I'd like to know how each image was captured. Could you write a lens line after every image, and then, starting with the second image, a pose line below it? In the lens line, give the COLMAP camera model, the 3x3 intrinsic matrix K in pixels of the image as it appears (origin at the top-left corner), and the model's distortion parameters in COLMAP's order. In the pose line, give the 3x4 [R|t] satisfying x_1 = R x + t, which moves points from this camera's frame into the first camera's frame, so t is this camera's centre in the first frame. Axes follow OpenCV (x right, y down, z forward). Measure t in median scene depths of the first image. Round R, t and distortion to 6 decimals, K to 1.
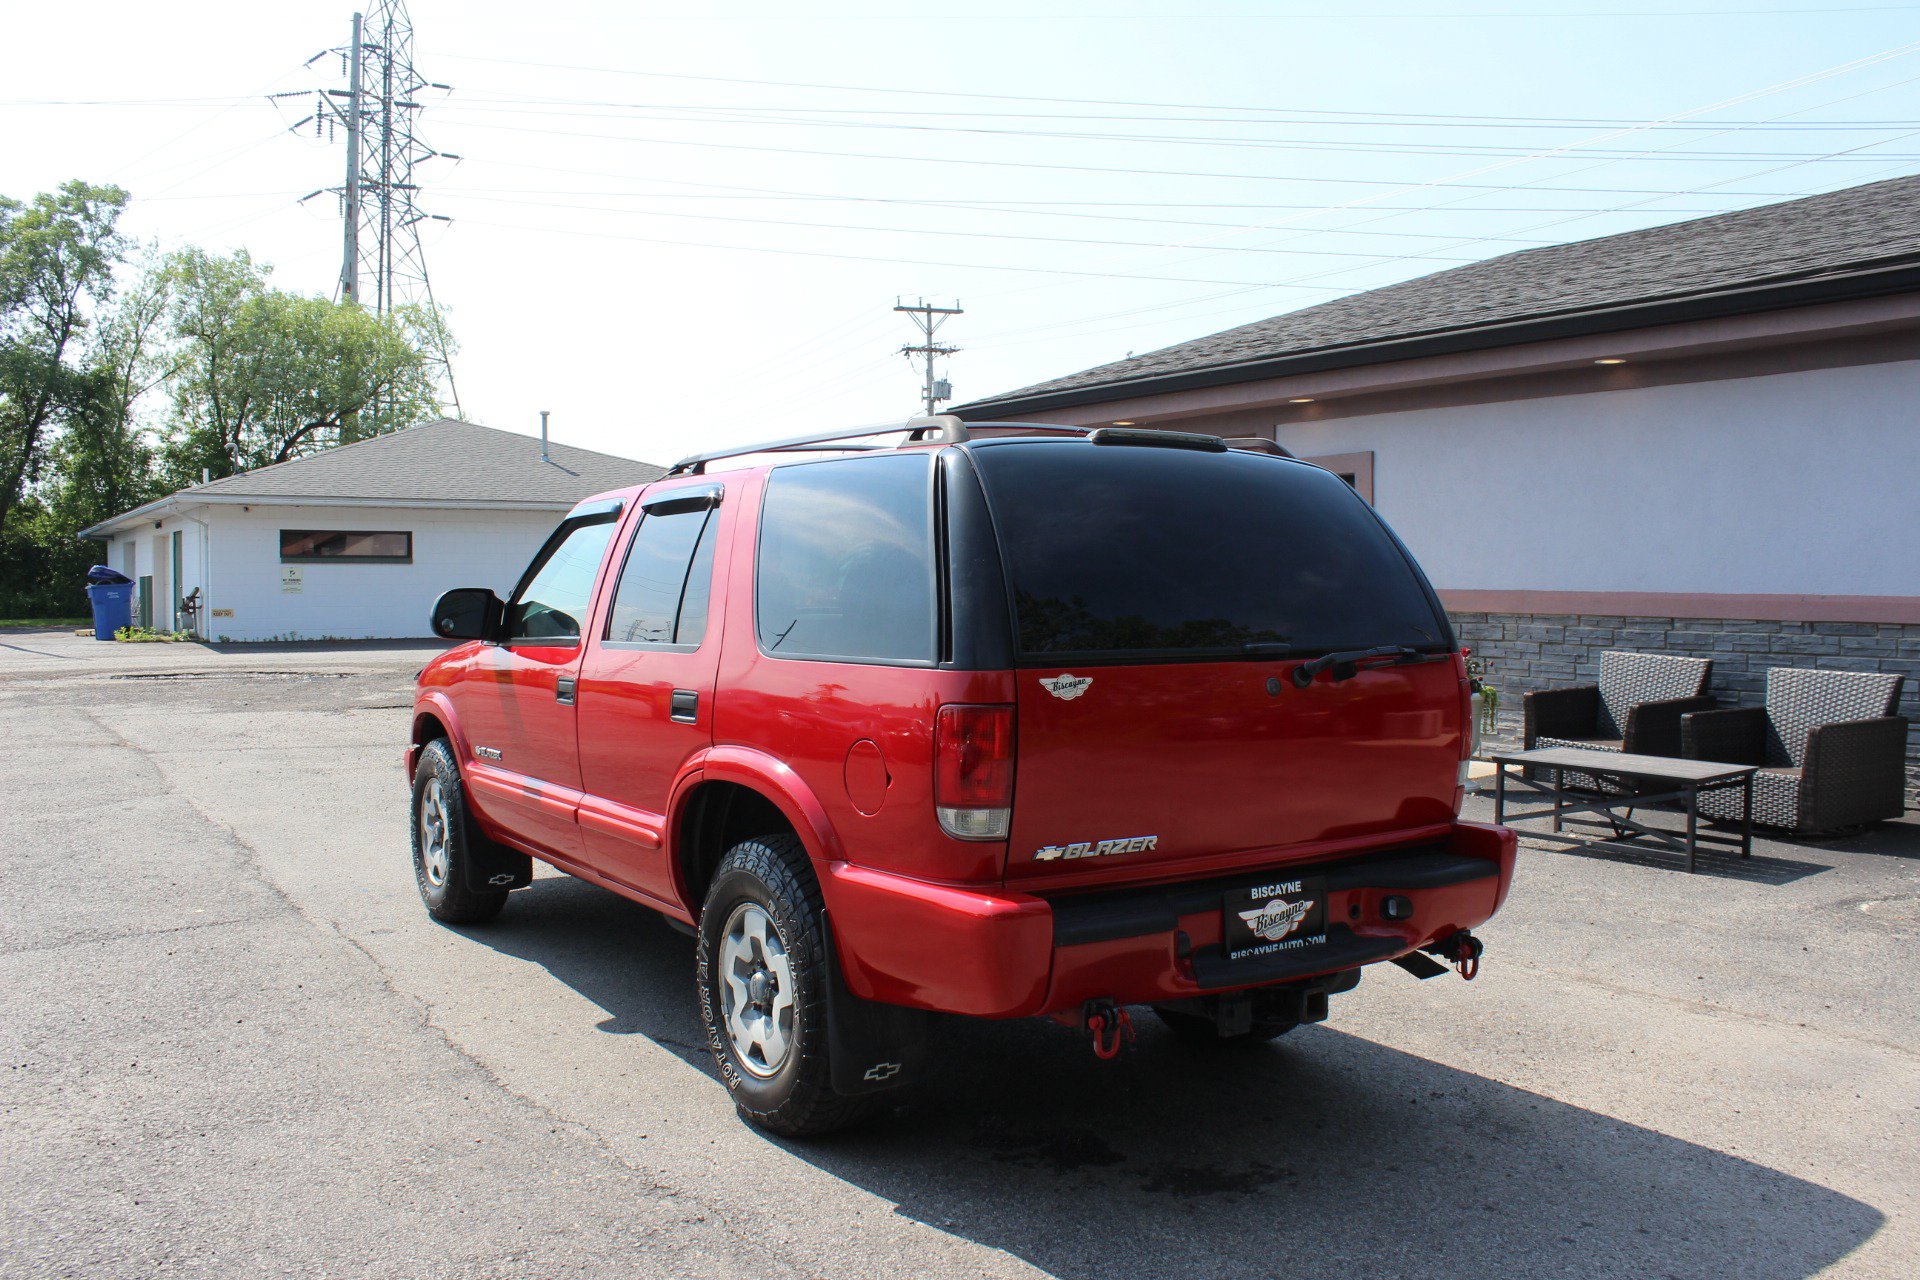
lens RADIAL K [[1608.7, 0, 965.8], [0, 1608.7, 642.4], [0, 0, 1]] dist [-0.162207, 0.141945]
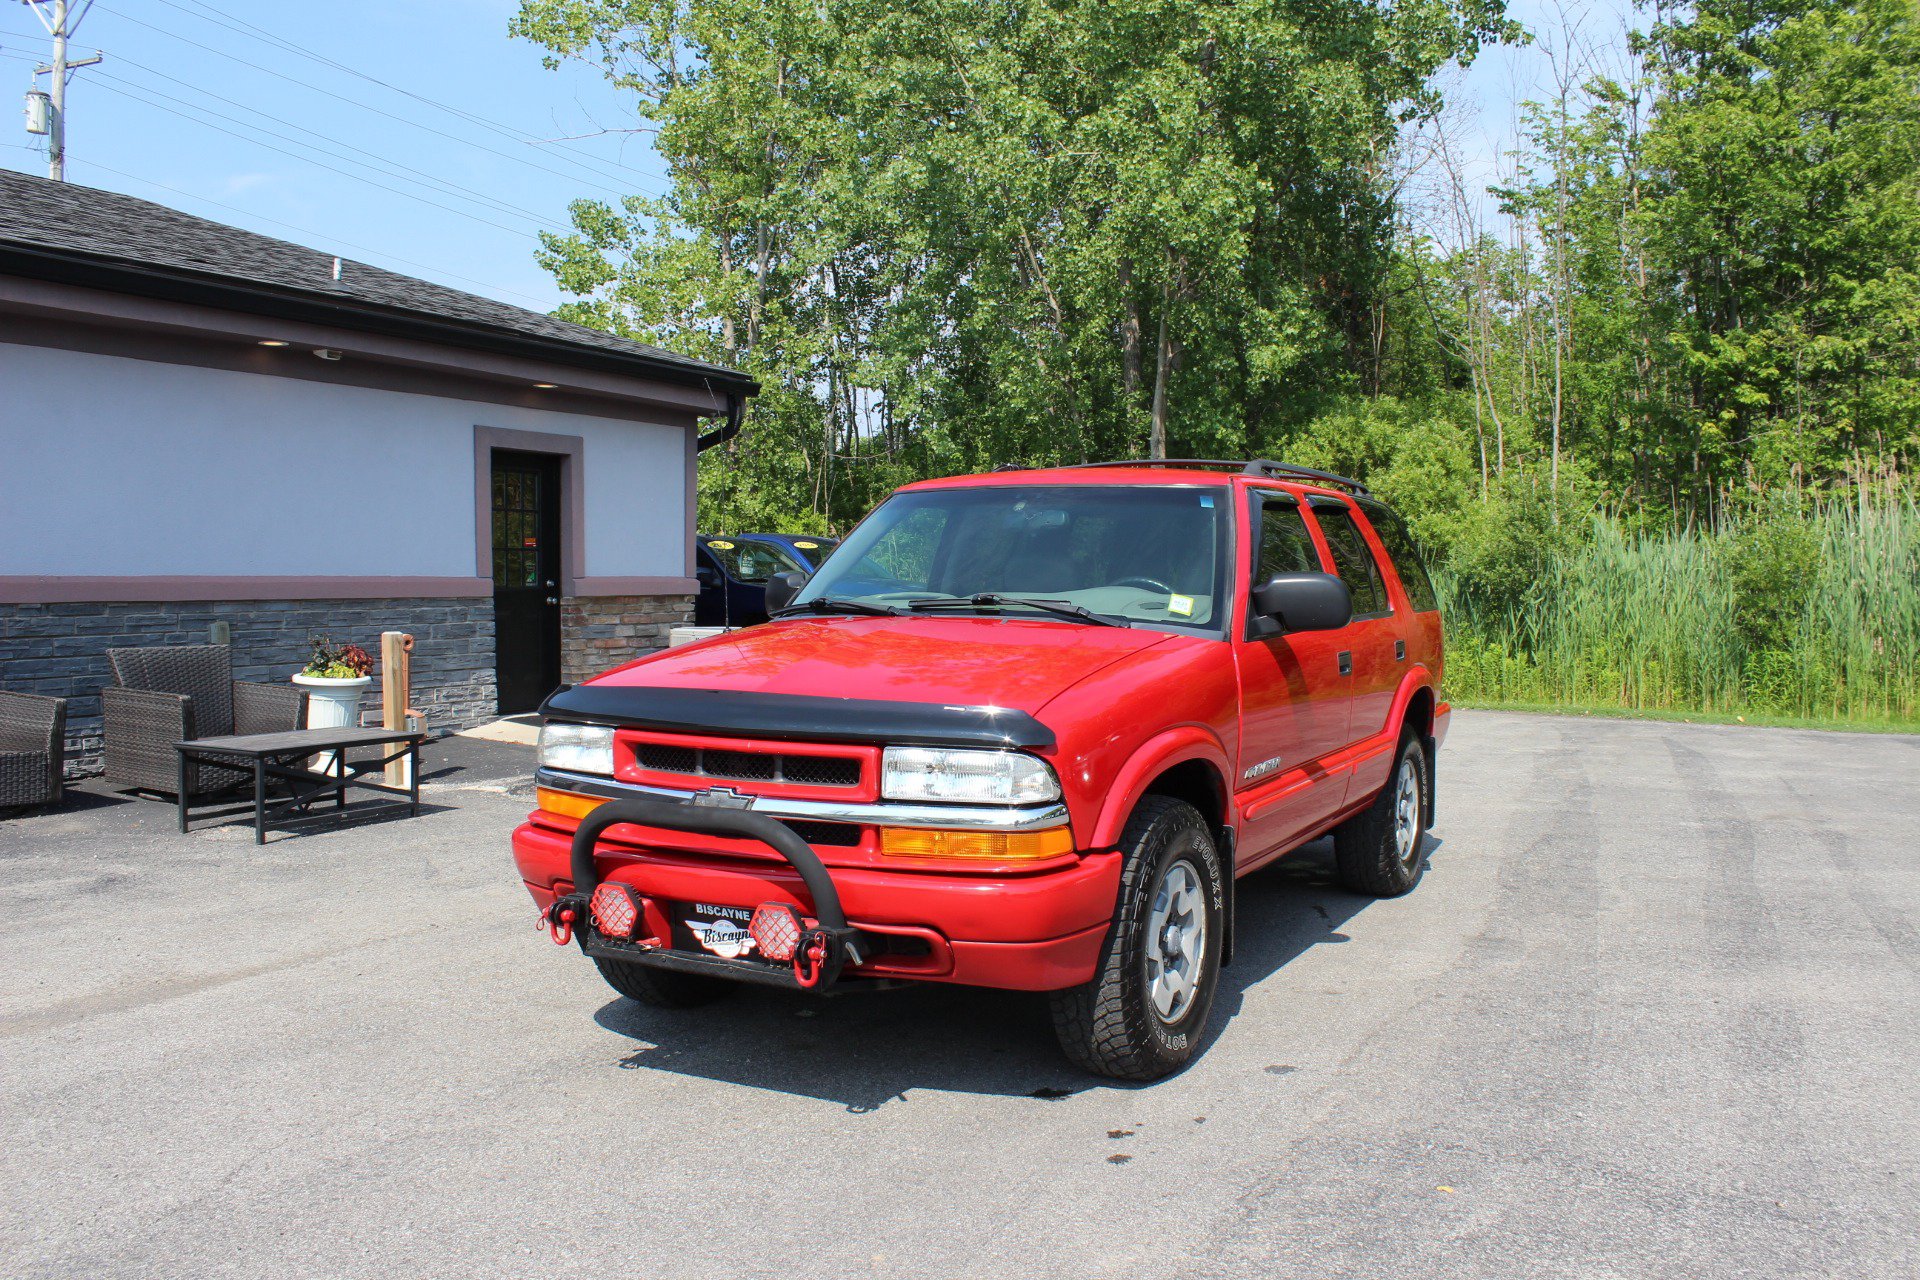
lens RADIAL K [[1608.7, 0, 975.6], [0, 1608.7, 649.3], [0, 0, 1]] dist [-0.162207, 0.141945]
pose [[-0.461090, -0.047041, 0.886106, -0.764739], [0.029259, 0.997245, 0.068166, -0.043230], [-0.886871, 0.057357, -0.458443, 1.183387]]
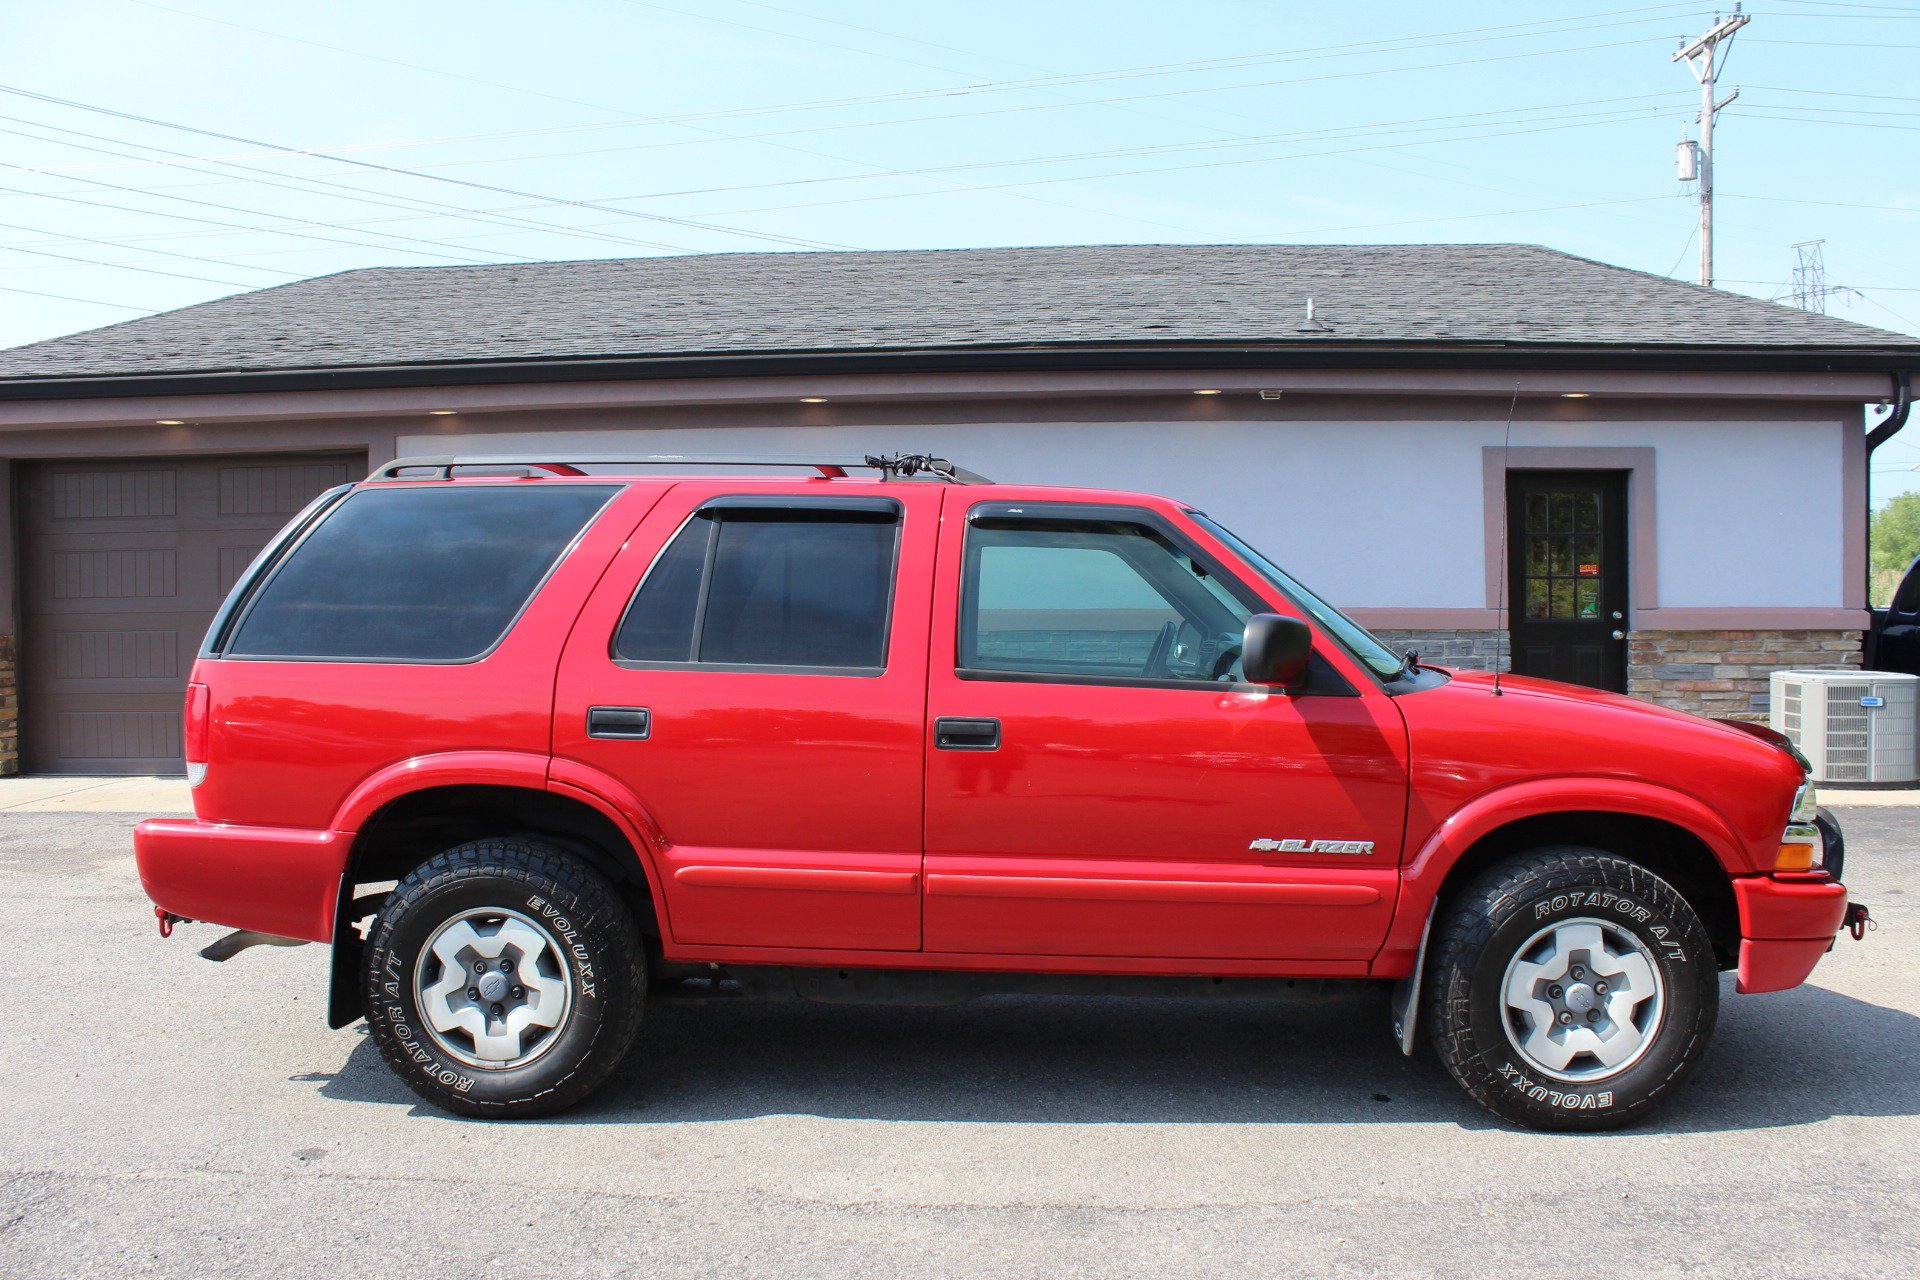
lens RADIAL K [[1608.7, 0, 974.0], [0, 1608.7, 649.7], [0, 0, 1]] dist [-0.162207, 0.141945]
pose [[0.606801, -0.031812, 0.794217, -0.587123], [0.039300, 0.999177, 0.009995, -0.015272], [-0.793882, 0.025147, 0.607552, 0.322539]]
